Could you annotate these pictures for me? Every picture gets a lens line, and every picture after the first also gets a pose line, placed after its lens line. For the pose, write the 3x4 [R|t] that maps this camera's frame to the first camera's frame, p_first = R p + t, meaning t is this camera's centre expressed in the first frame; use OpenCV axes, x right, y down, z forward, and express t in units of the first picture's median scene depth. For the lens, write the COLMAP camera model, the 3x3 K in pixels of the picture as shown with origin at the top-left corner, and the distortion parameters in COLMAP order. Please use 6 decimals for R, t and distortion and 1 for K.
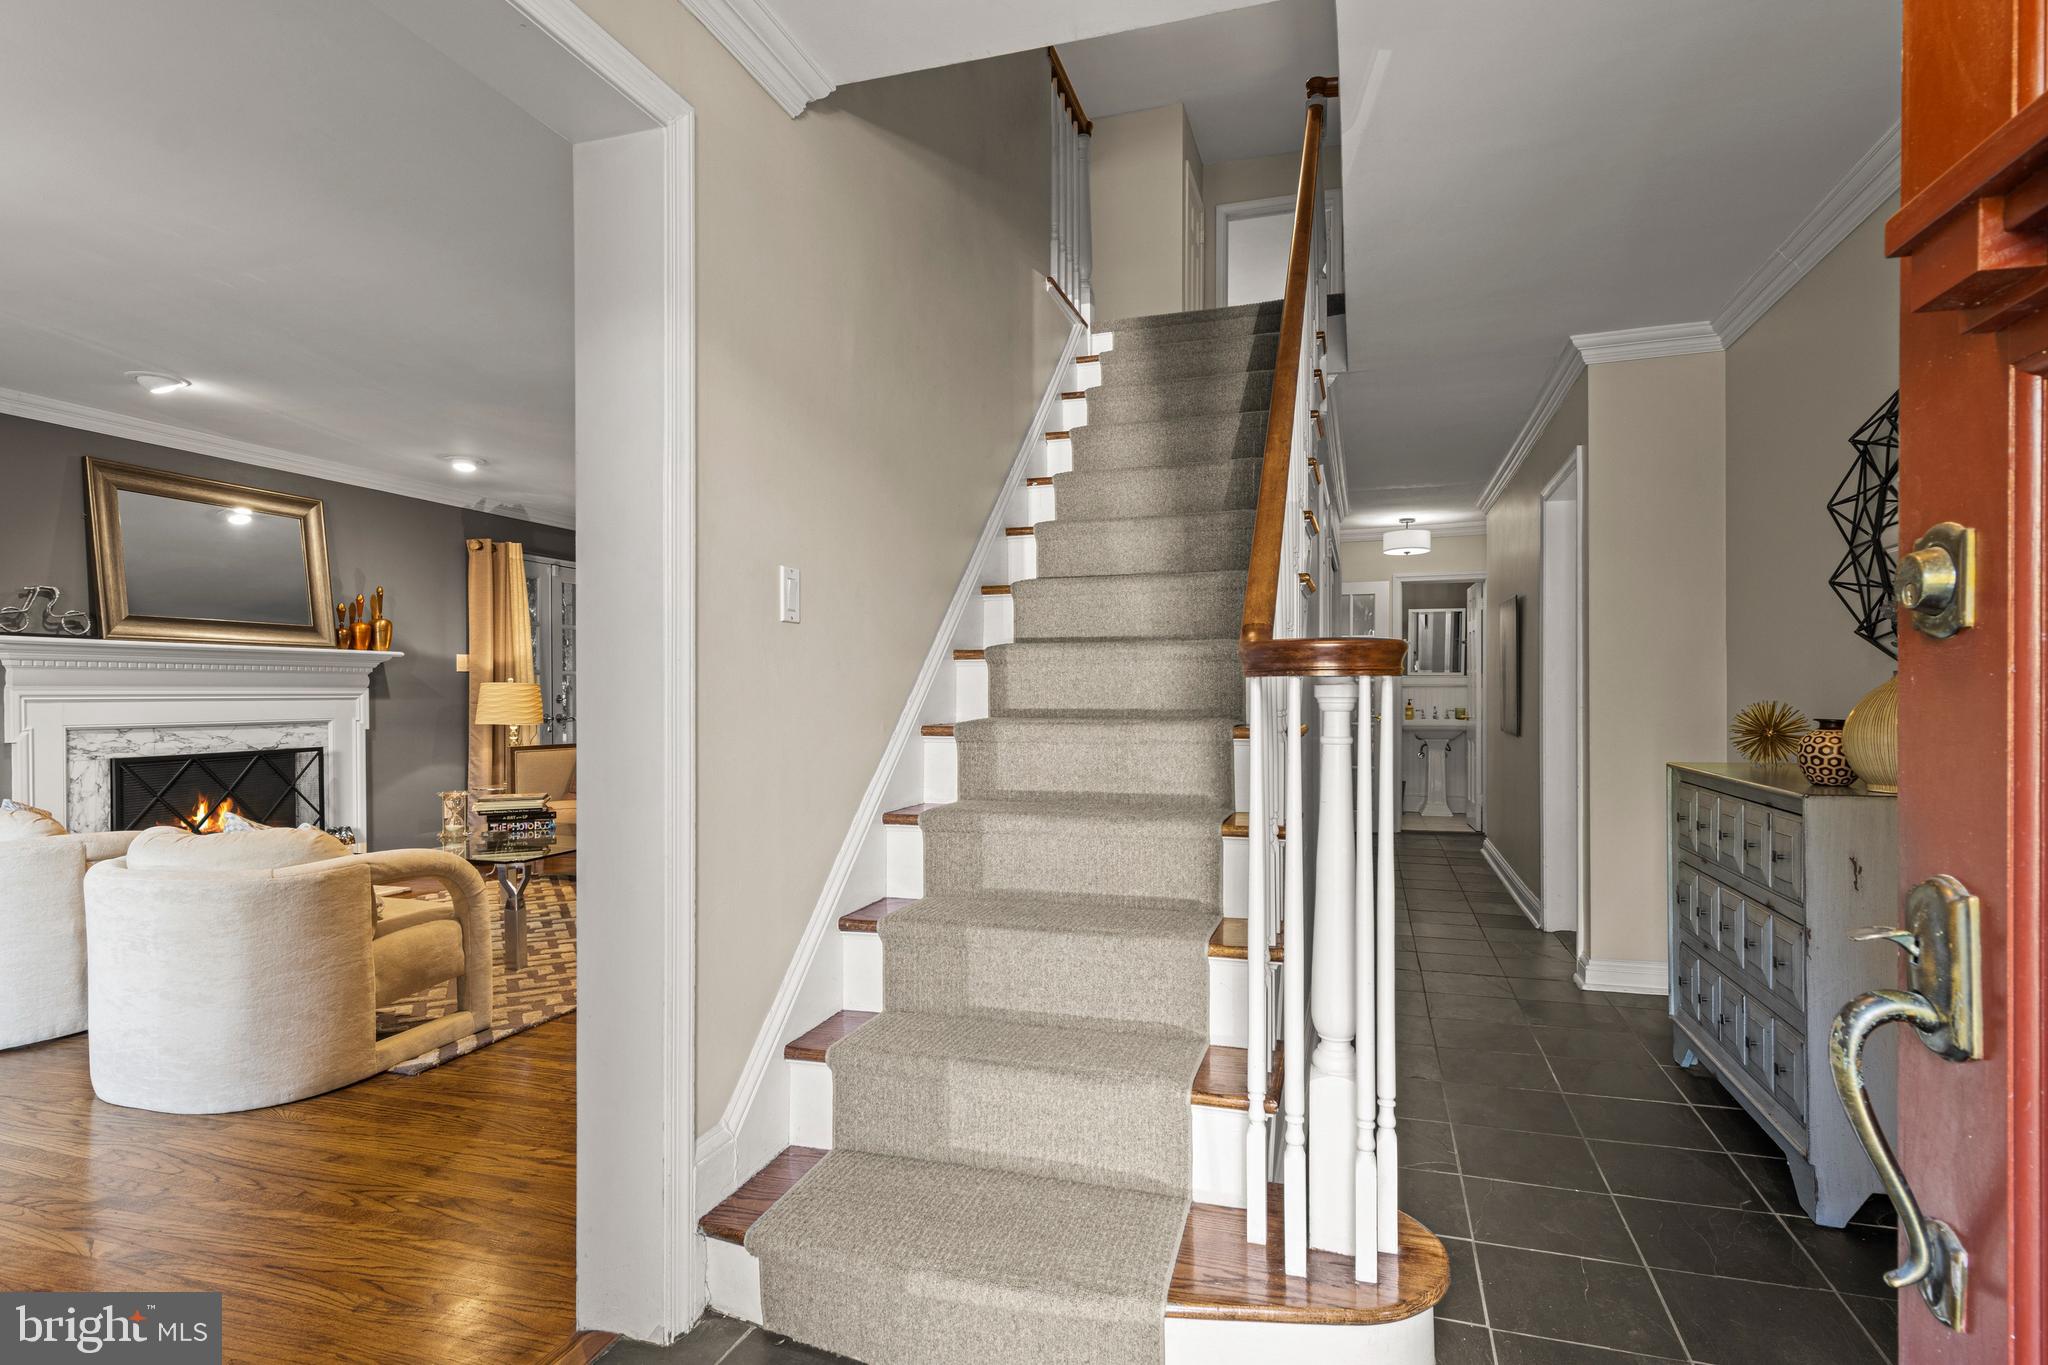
lens RADIAL K [[1049.2, 0, 1017.9], [0, 1049.2, 700.4], [0, 0, 1]] dist [0.015654, -0.004787]
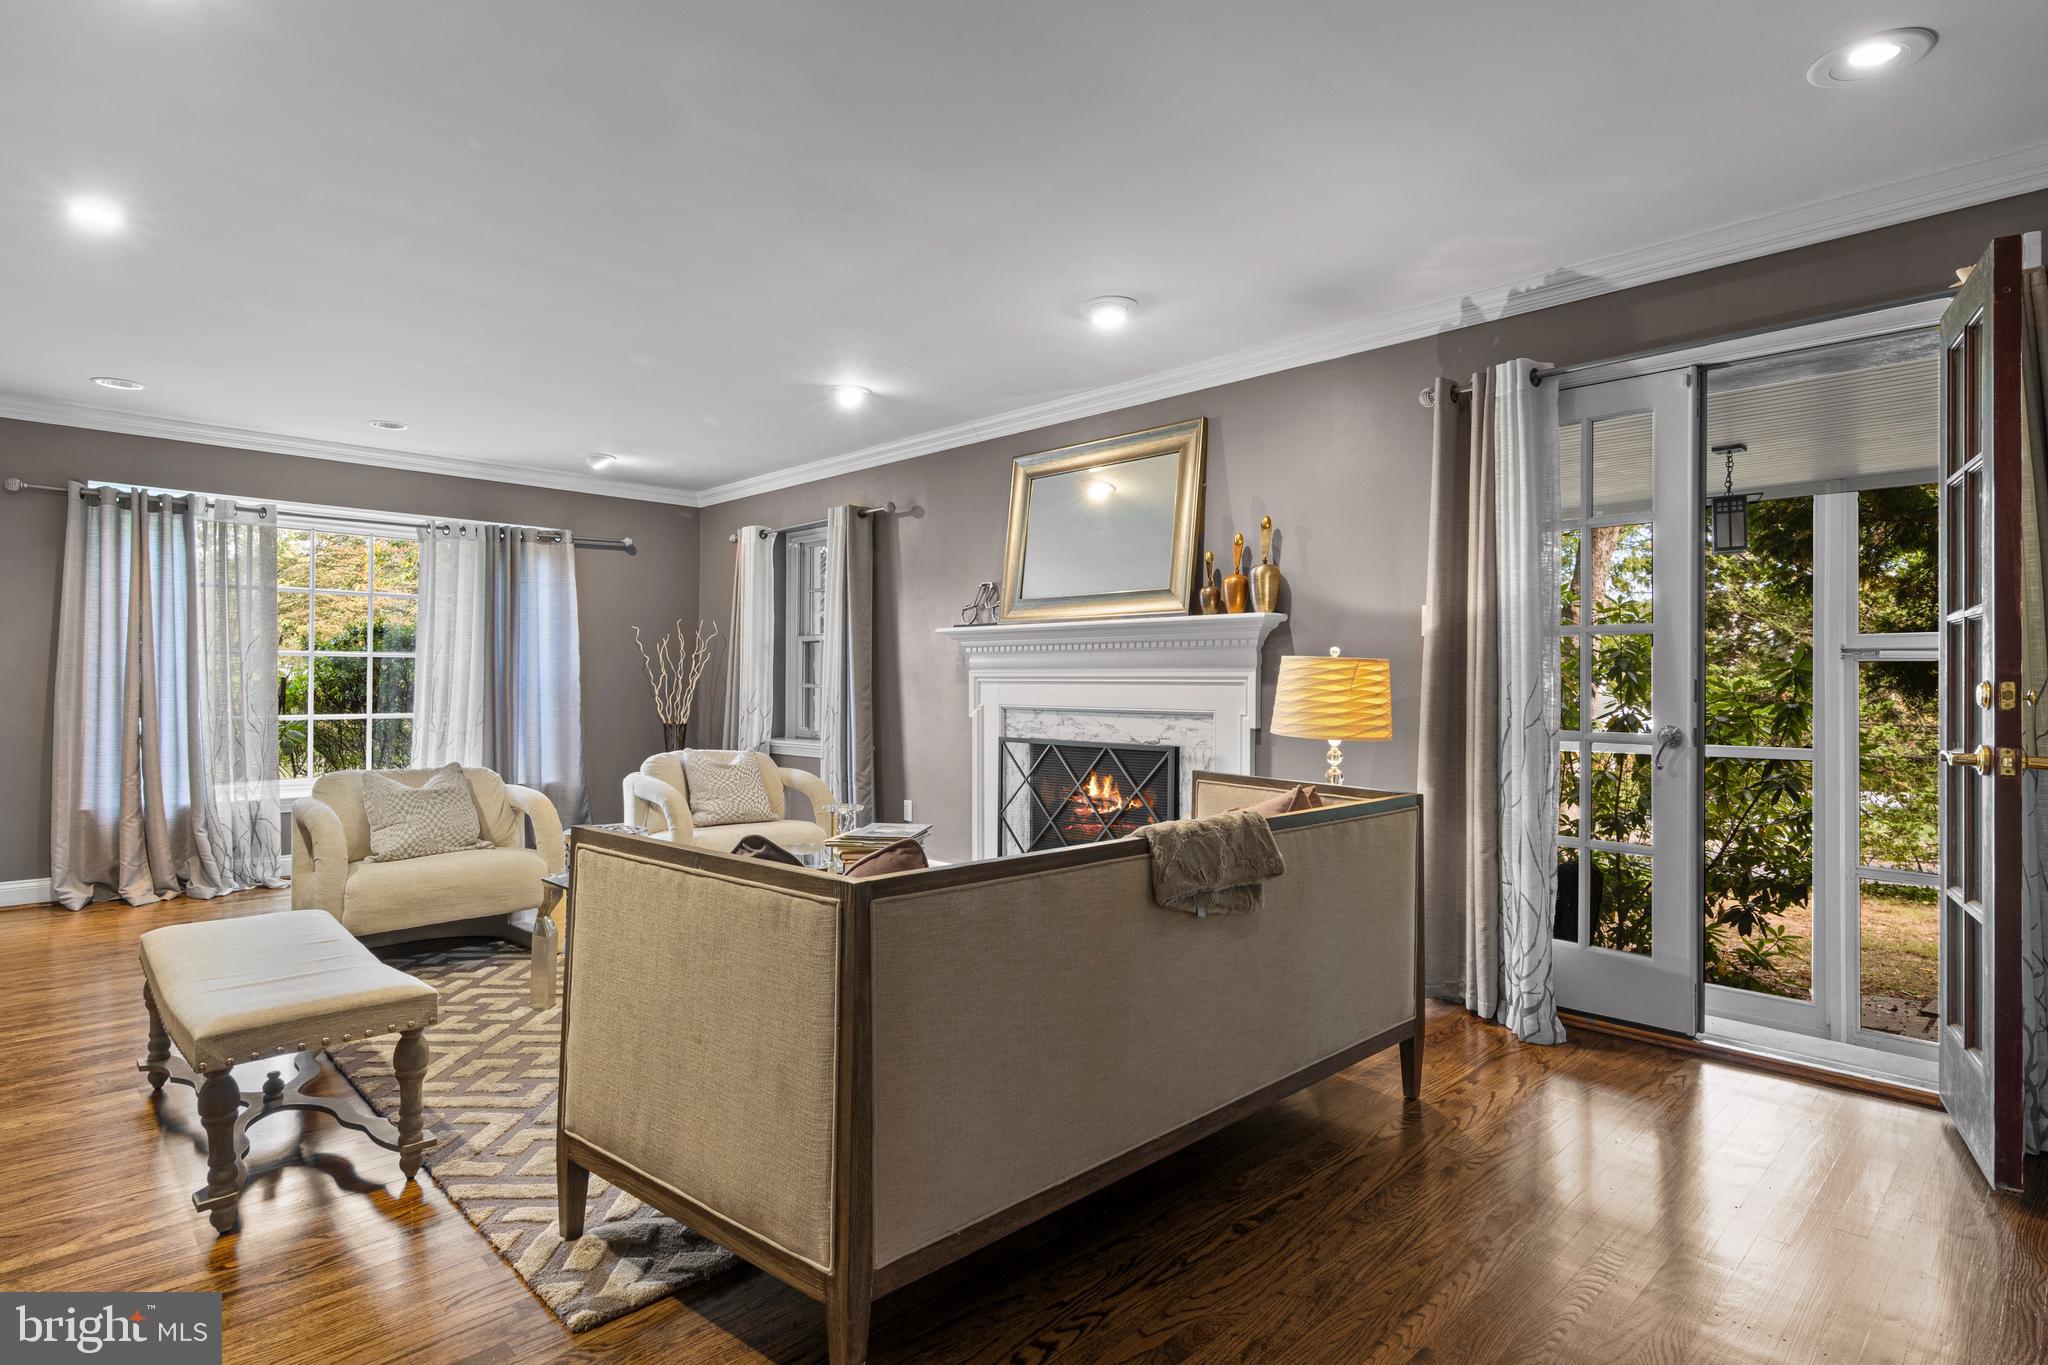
lens RADIAL K [[1049.2, 0, 1027.7], [0, 1049.2, 677.7], [0, 0, 1]] dist [0.015654, -0.004787]
pose [[-0.449631, -0.006296, -0.893192, 0.056002], [-0.015339, 0.999882, 0.000673, -0.004244], [0.893083, 0.014004, -0.449675, 1.253929]]
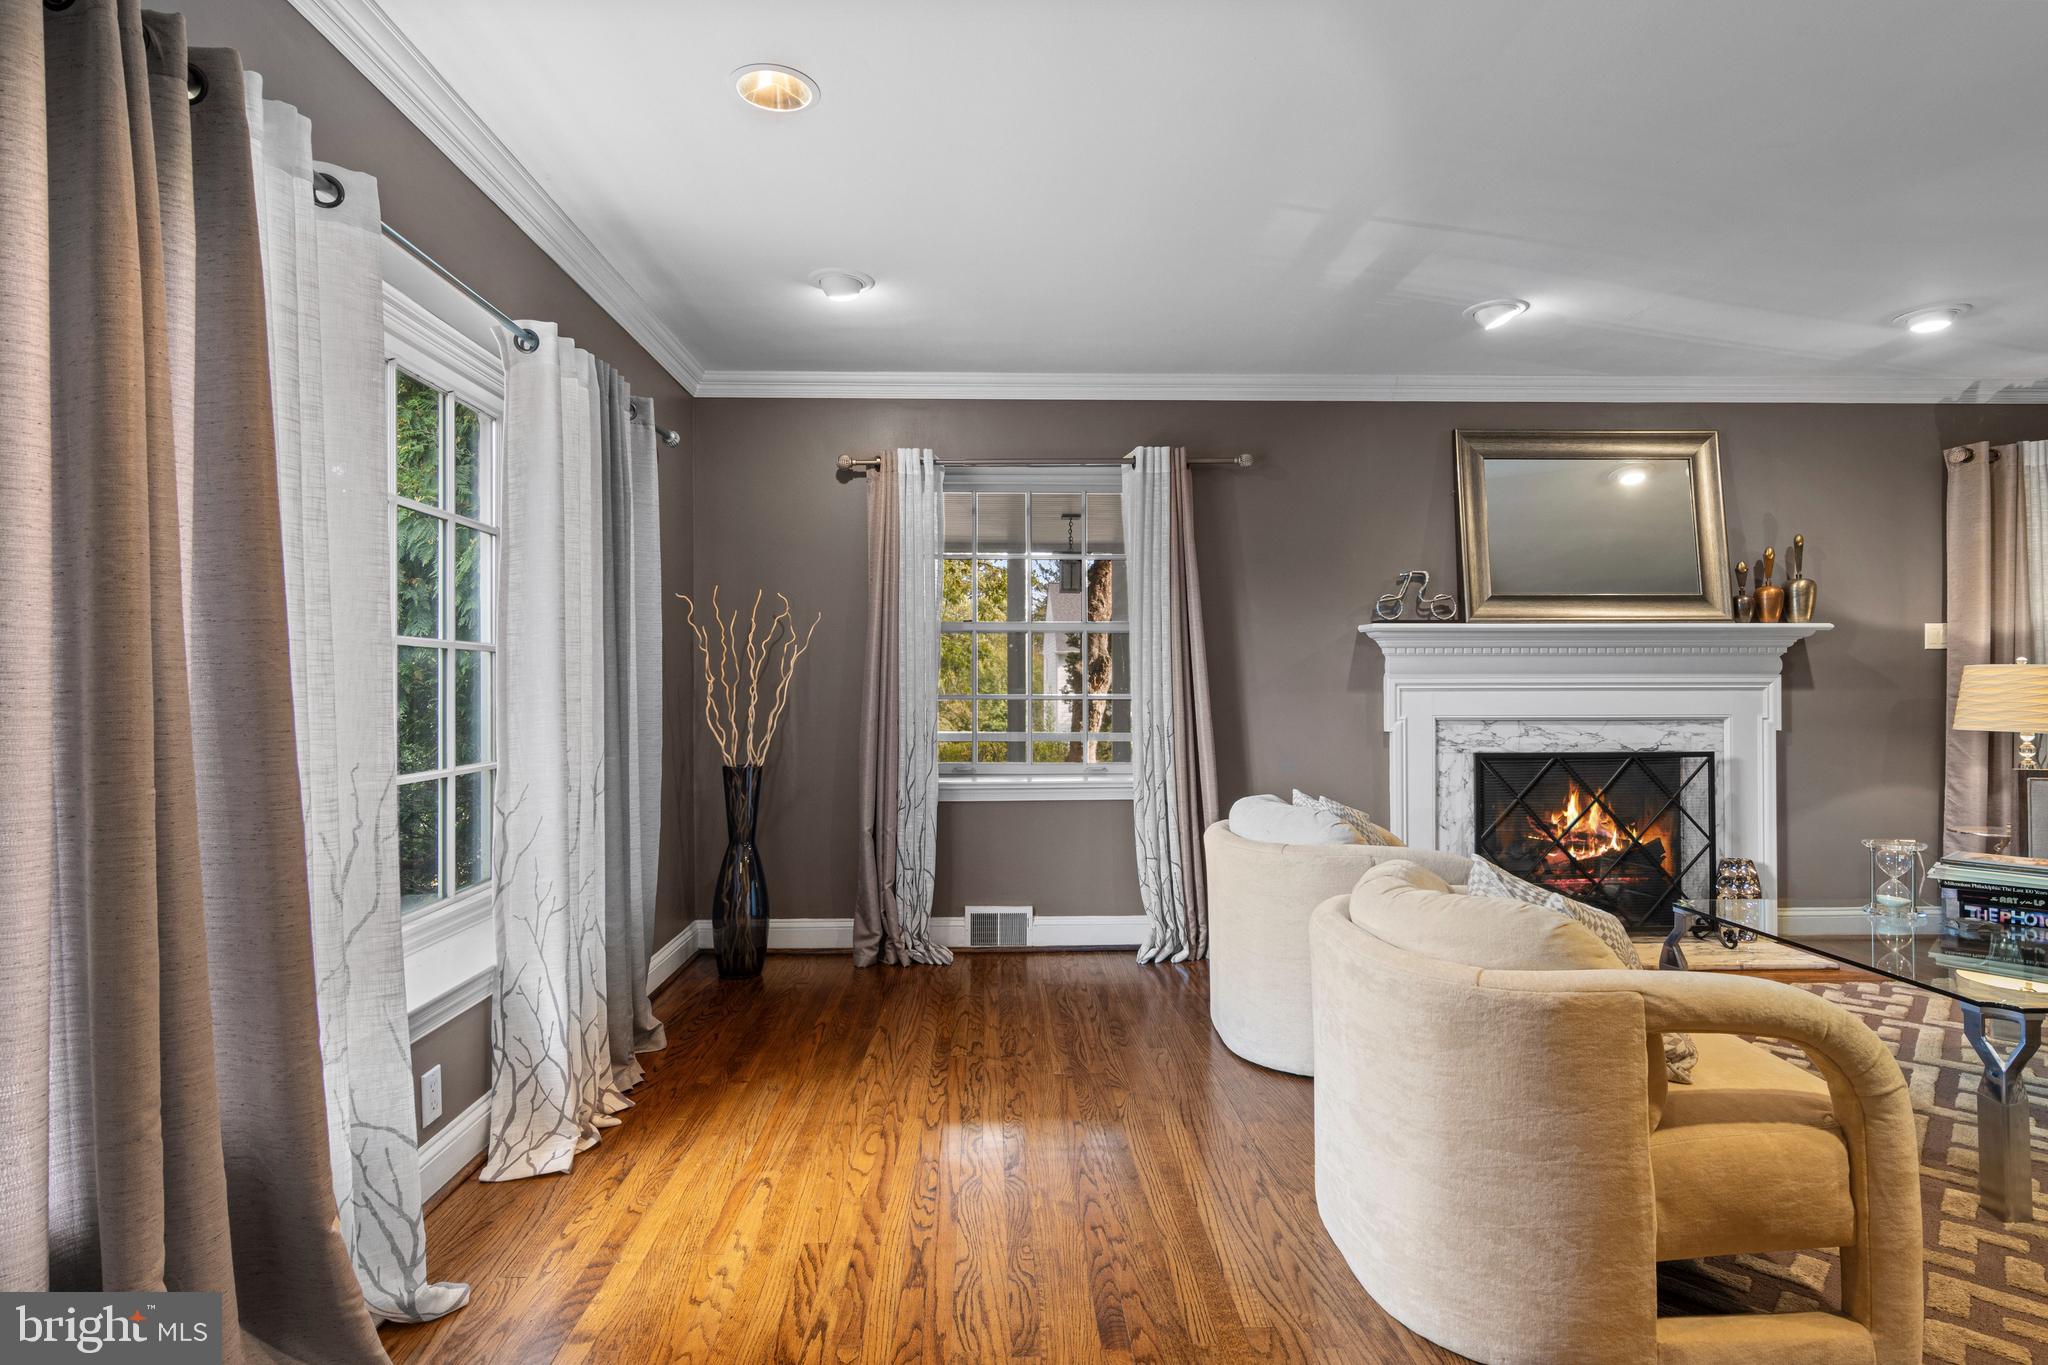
lens RADIAL K [[1049.2, 0, 1028.3], [0, 1049.2, 682.4], [0, 0, 1]] dist [0.015654, -0.004787]
pose [[0.343368, 0.001226, -0.939200, -0.112595], [-0.006492, 0.999978, -0.001068, -0.002146], [0.939179, 0.006464, 0.343368, 0.273681]]
